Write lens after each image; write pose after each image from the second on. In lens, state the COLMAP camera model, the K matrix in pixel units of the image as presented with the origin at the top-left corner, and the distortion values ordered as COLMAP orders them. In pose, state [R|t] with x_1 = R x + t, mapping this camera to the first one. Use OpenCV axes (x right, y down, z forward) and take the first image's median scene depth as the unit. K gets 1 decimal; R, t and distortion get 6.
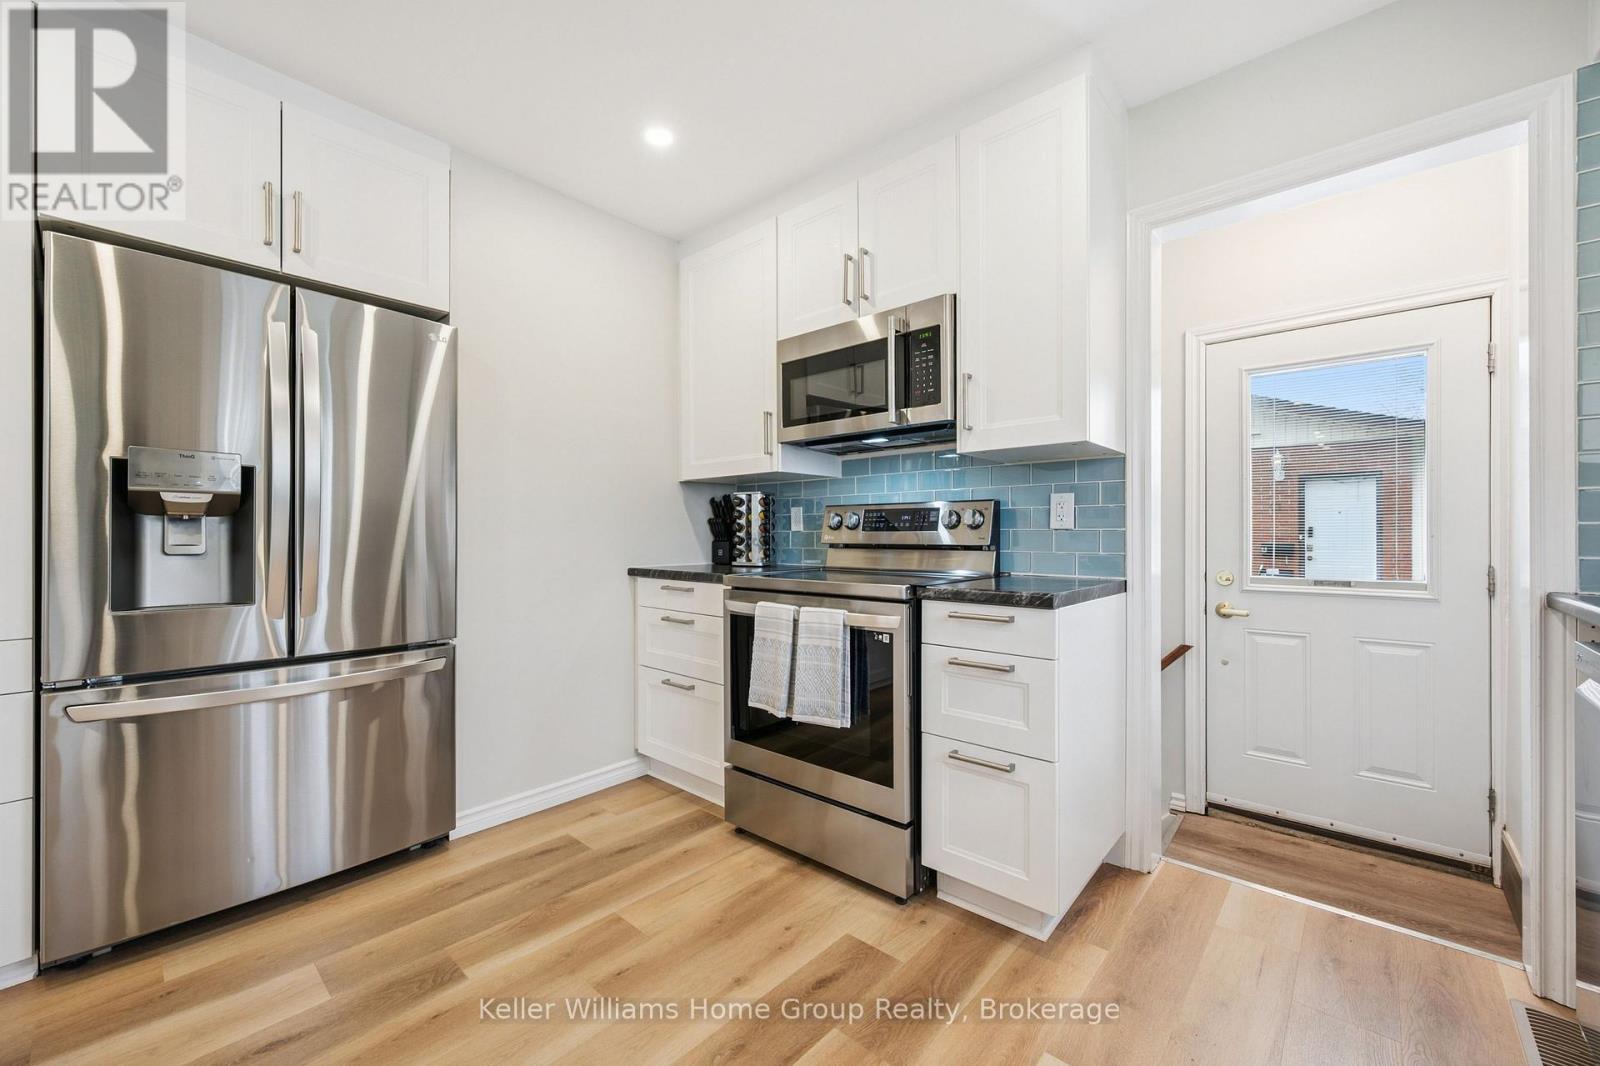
lens RADIAL K [[634.2, 0, 800.9], [0, 634.2, 534.0], [0, 0, 1]] dist [-0.000276, 0.000132]
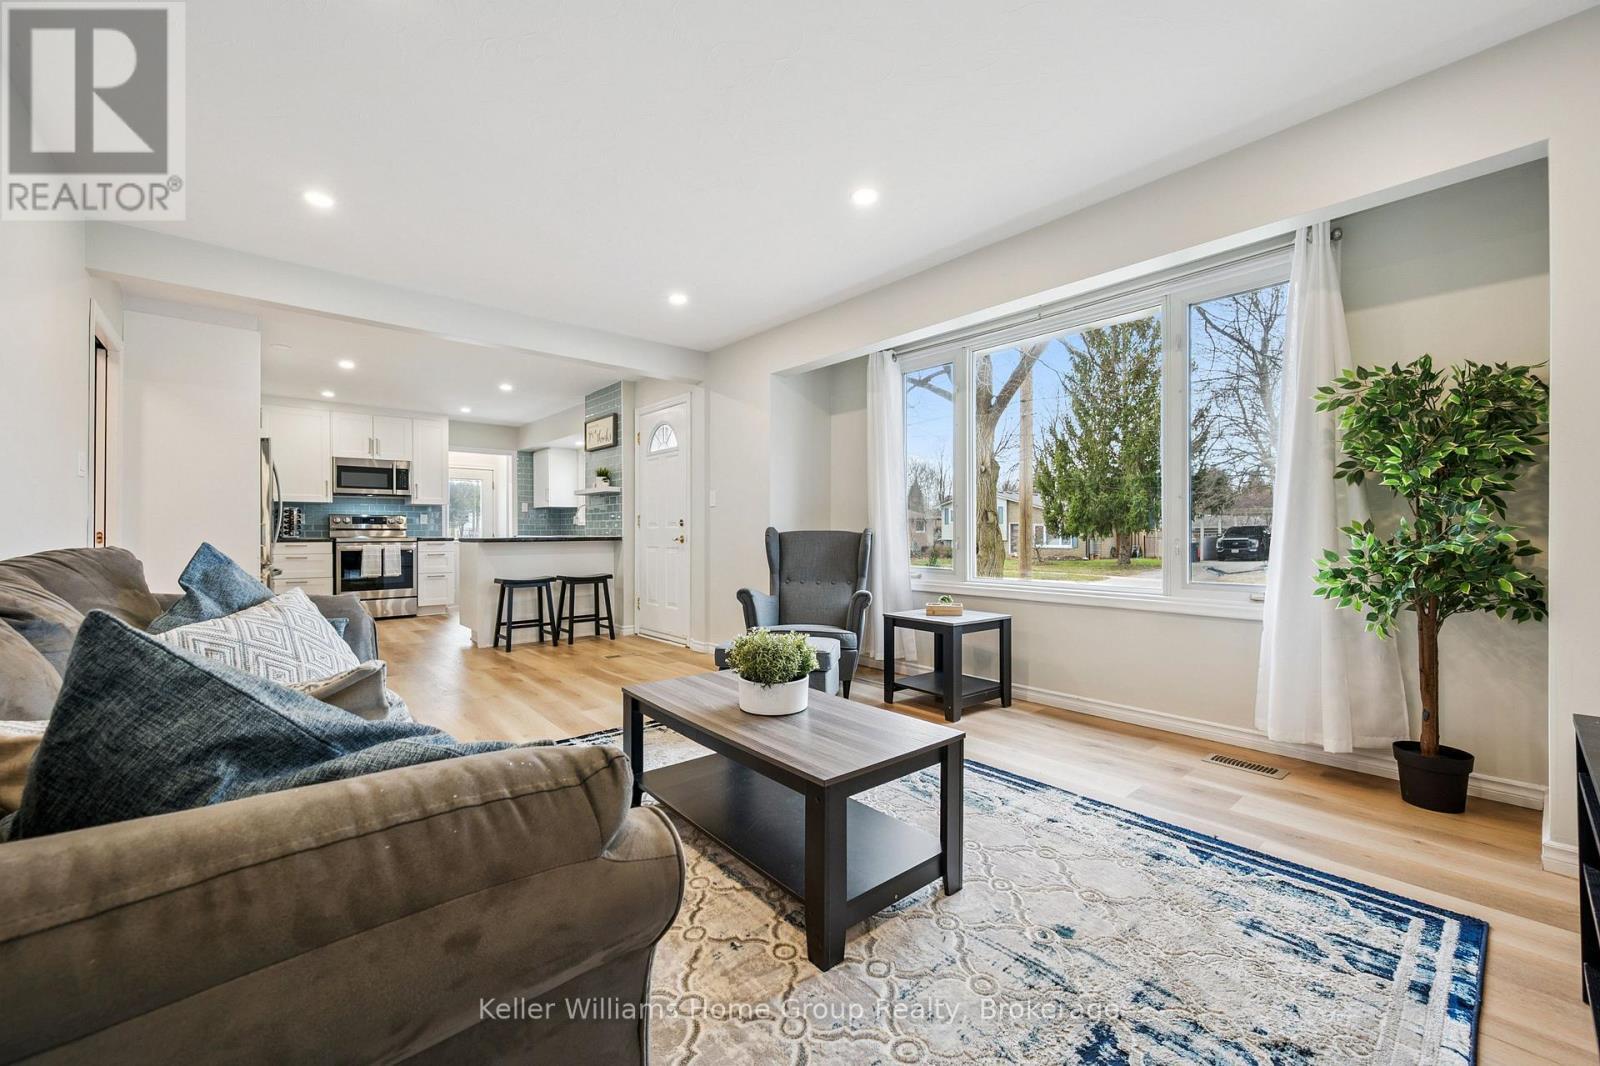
lens RADIAL K [[634.2, 0, 800.9], [0, 634.2, 534.0], [0, 0, 1]] dist [-0.000276, 0.000132]
pose [[0.128529, -0.006100, 0.991687, -3.279849], [-0.002664, 0.999975, 0.006496, 0.021766], [-0.991702, -0.003477, 0.128509, -1.822252]]
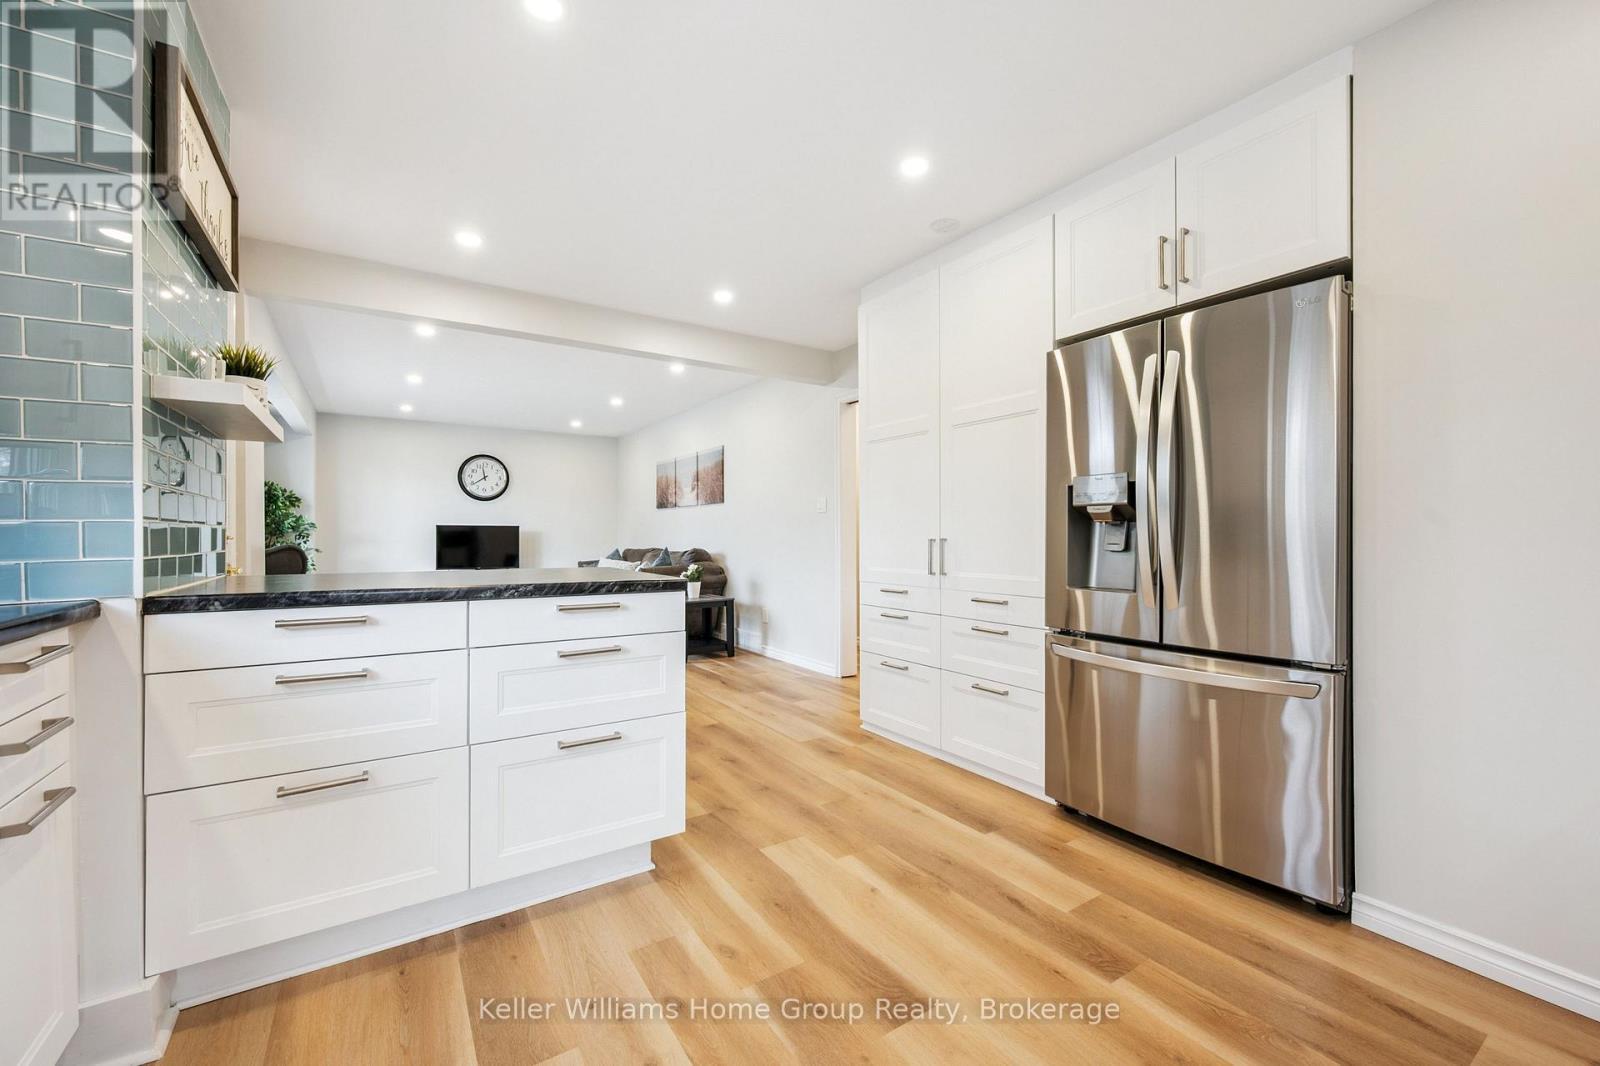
lens RADIAL K [[647.0, 0, 798.1], [0, 647.0, 528.8], [0, 0, 1]] dist [-0.000356, -0.000322]
pose [[-0.265238, -0.012038, -0.964108, 0.462081], [0.005280, 0.999889, -0.013937, 0.000744], [0.964169, -0.008787, -0.265145, 0.625623]]
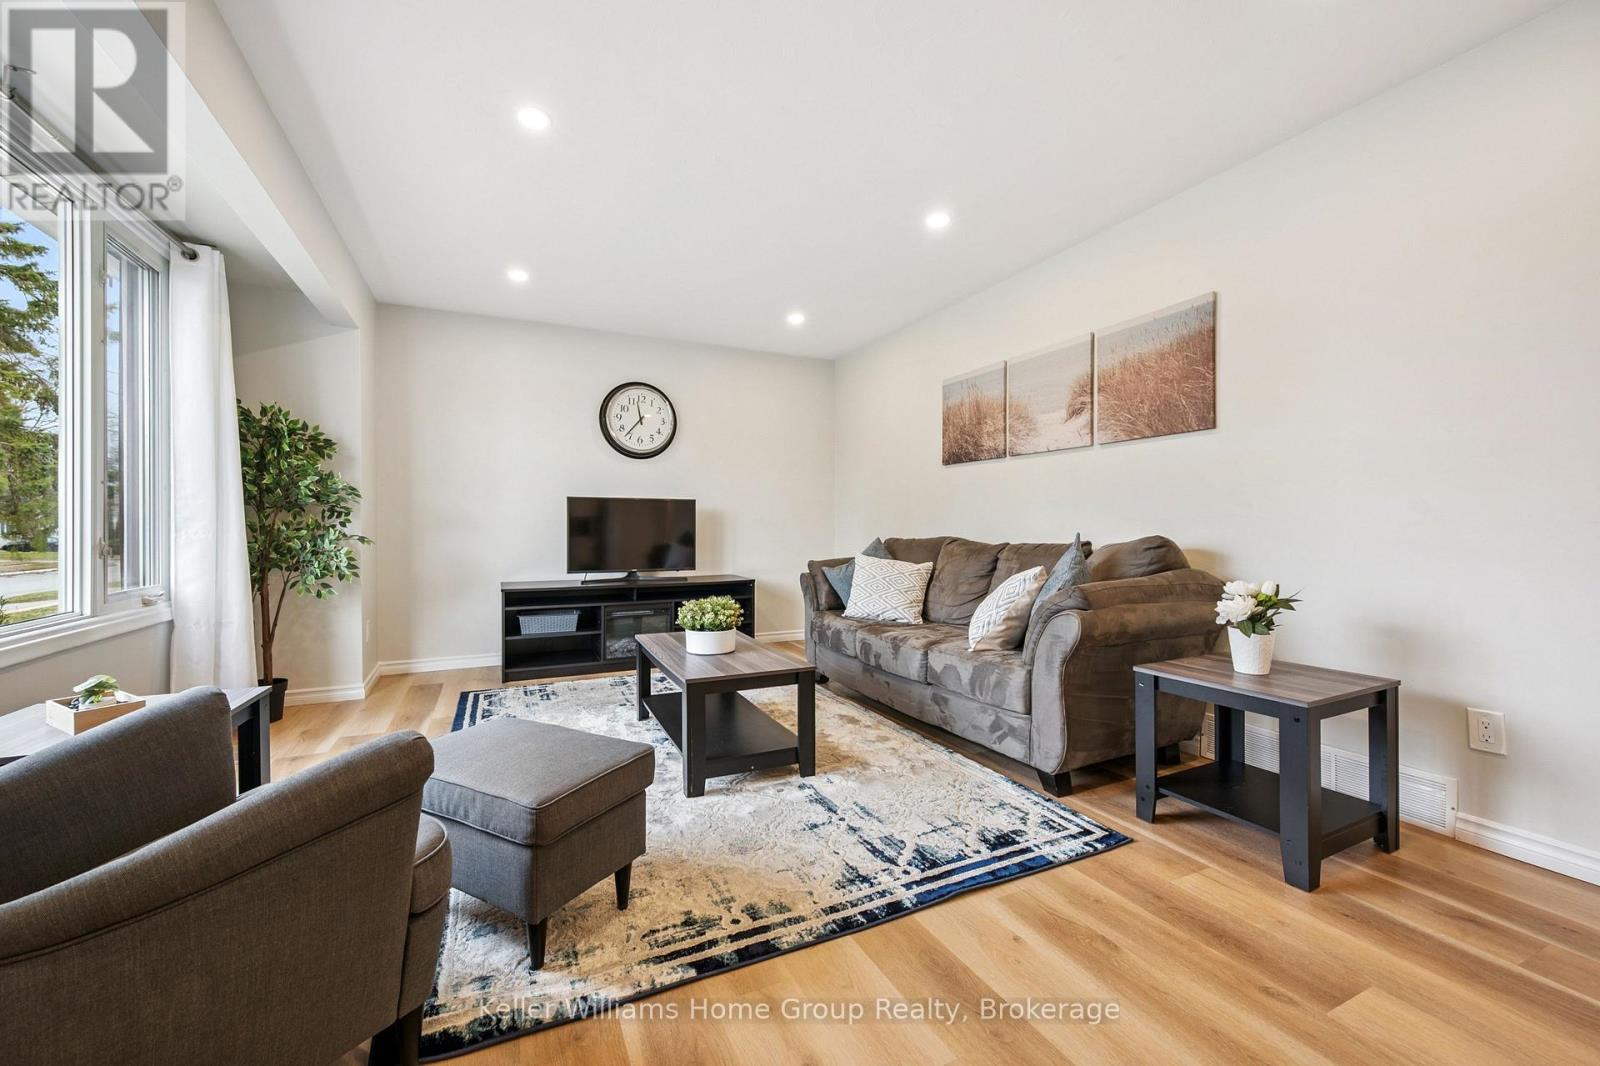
lens RADIAL K [[634.2, 0, 800.9], [0, 634.2, 534.0], [0, 0, 1]] dist [-0.000276, 0.000132]
pose [[-0.394775, 0.008751, -0.918736, -0.993659], [0.004486, 0.999961, 0.007597, 0.031766], [0.918767, -0.001122, -0.394799, -0.880203]]
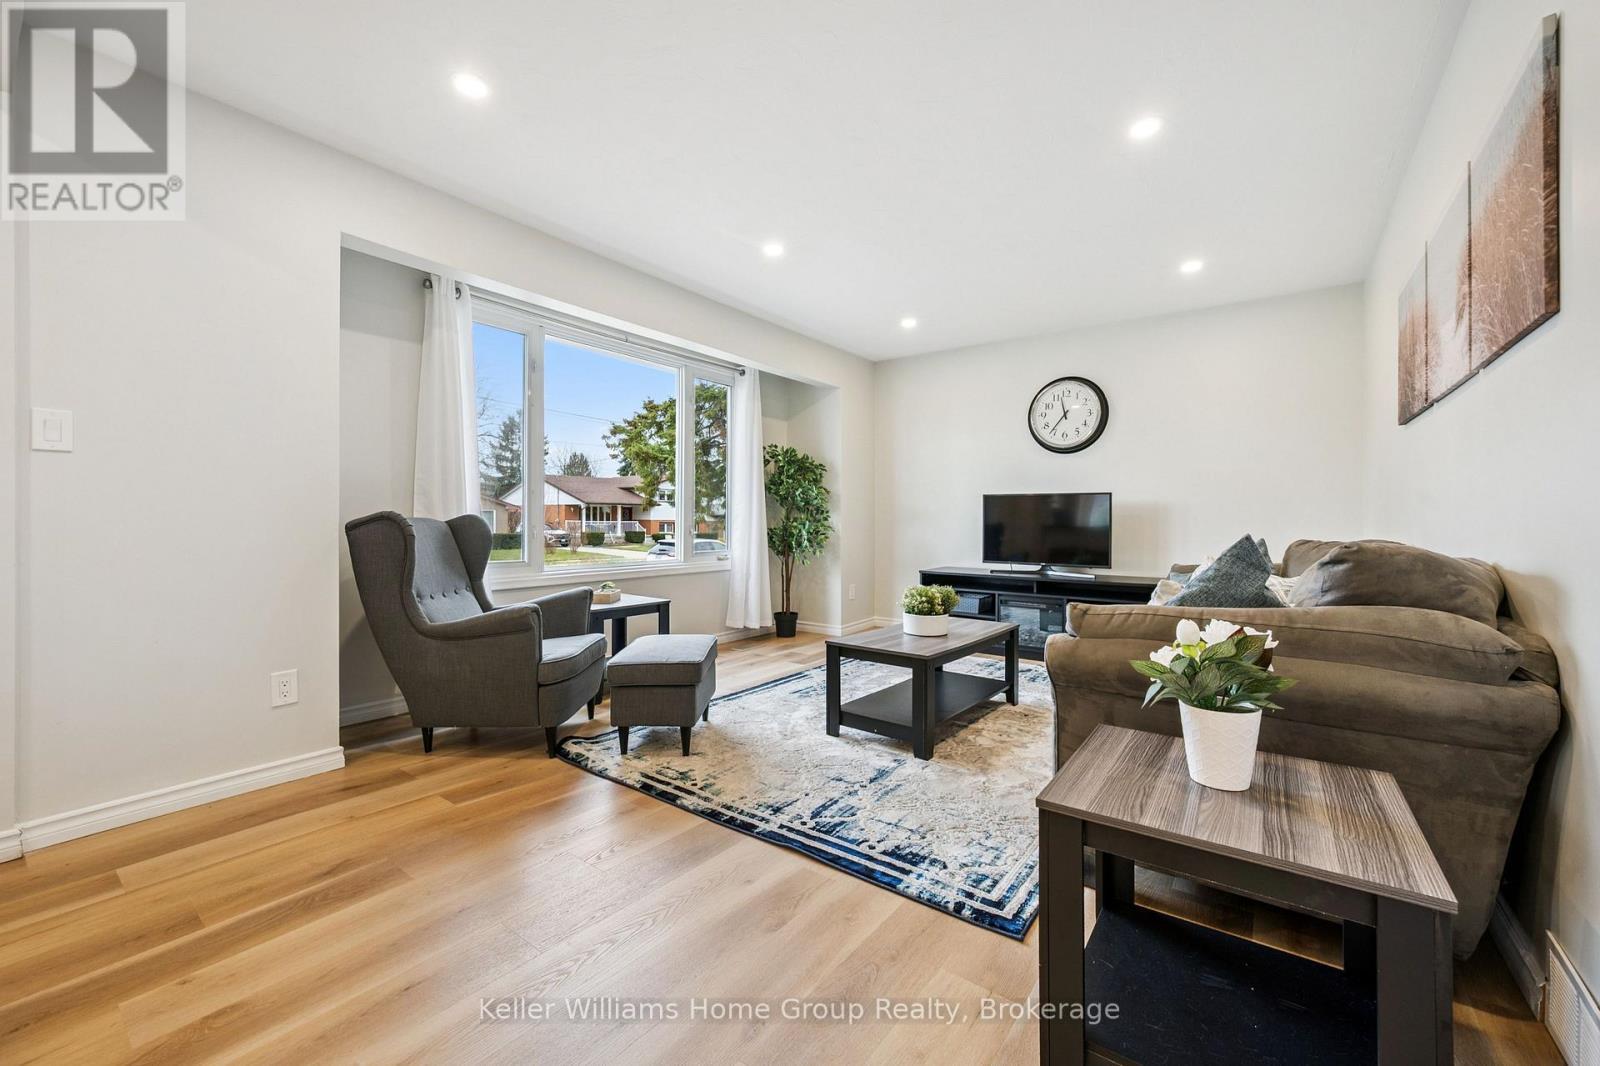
lens RADIAL K [[632.6, 0, 804.0], [0, 632.6, 525.0], [0, 0, 1]] dist [-0.000514, -0.000089]
pose [[-0.996457, -0.004982, -0.083962, -1.808656], [-0.005293, 0.999980, 0.003485, 0.029525], [0.083943, 0.003918, -0.996463, -0.051150]]
